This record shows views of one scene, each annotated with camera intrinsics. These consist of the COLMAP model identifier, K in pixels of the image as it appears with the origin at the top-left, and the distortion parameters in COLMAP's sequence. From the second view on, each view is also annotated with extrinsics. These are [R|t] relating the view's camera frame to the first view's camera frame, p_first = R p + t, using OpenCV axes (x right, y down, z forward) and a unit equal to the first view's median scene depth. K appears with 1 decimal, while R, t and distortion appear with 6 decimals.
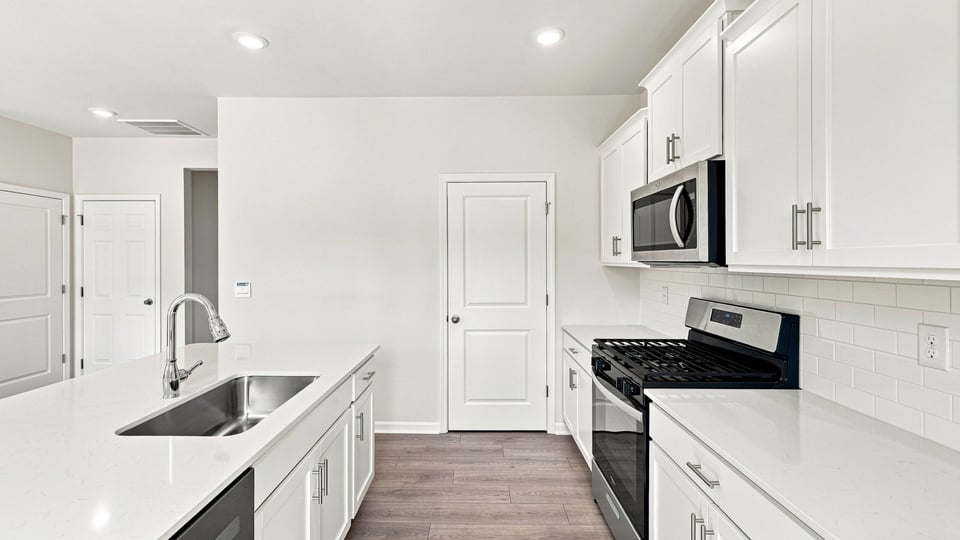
lens RADIAL K [[410.2, 0, 474.9], [0, 410.2, 262.9], [0, 0, 1]] dist [0.009124, -0.000171]
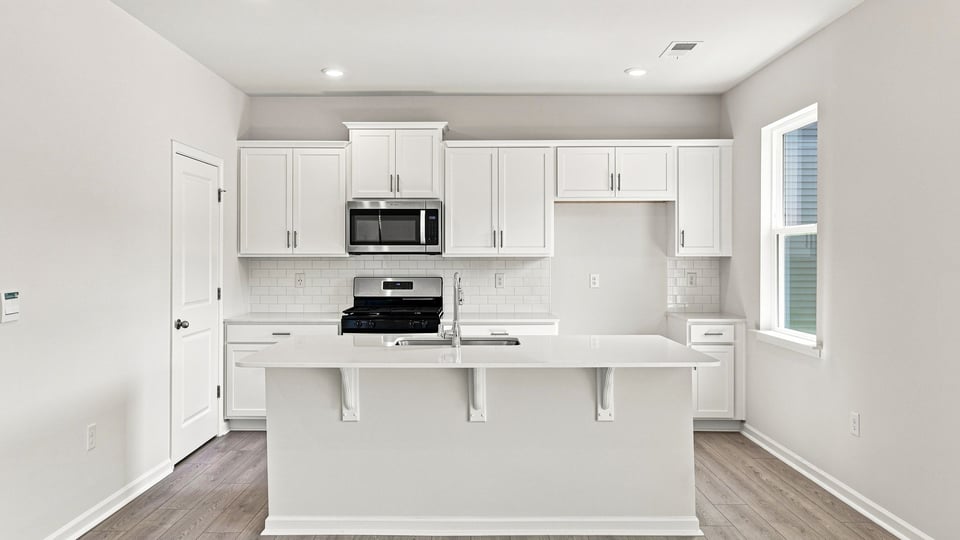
lens RADIAL K [[738.4, 0, 474.8], [0, 738.4, 252.0], [0, 0, 1]] dist [0.004097, 0.000029]
pose [[-0.003974, 0.002083, 0.999990, -1.504468], [0.004559, 0.999987, -0.002065, 0.001692], [-0.999982, 0.004550, -0.003983, 0.428068]]
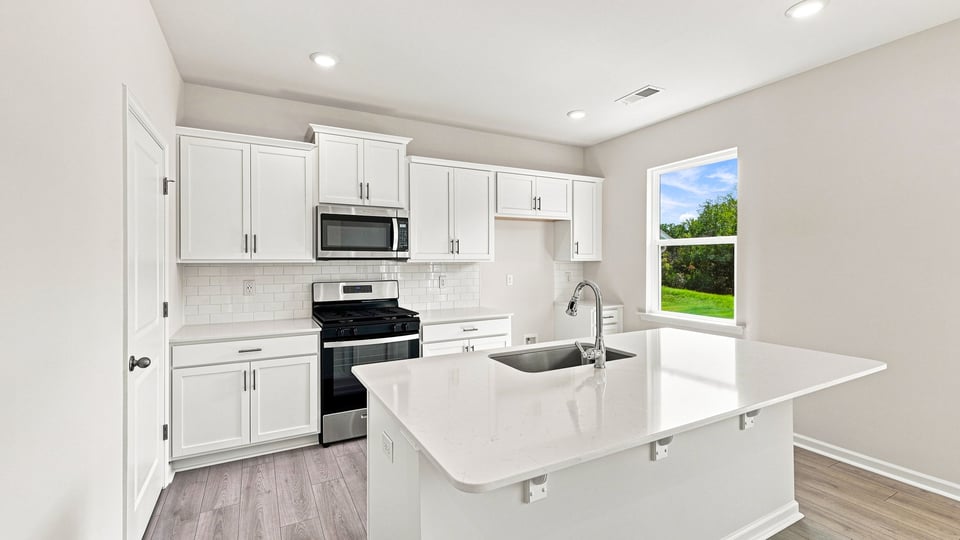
lens RADIAL K [[410.2, 0, 474.9], [0, 410.2, 262.9], [0, 0, 1]] dist [0.009124, -0.000171]
pose [[-0.476187, -0.005477, 0.879327, -0.746779], [0.006297, 0.999934, 0.009638, 0.002293], [-0.879321, 0.010126, -0.476121, 0.864525]]
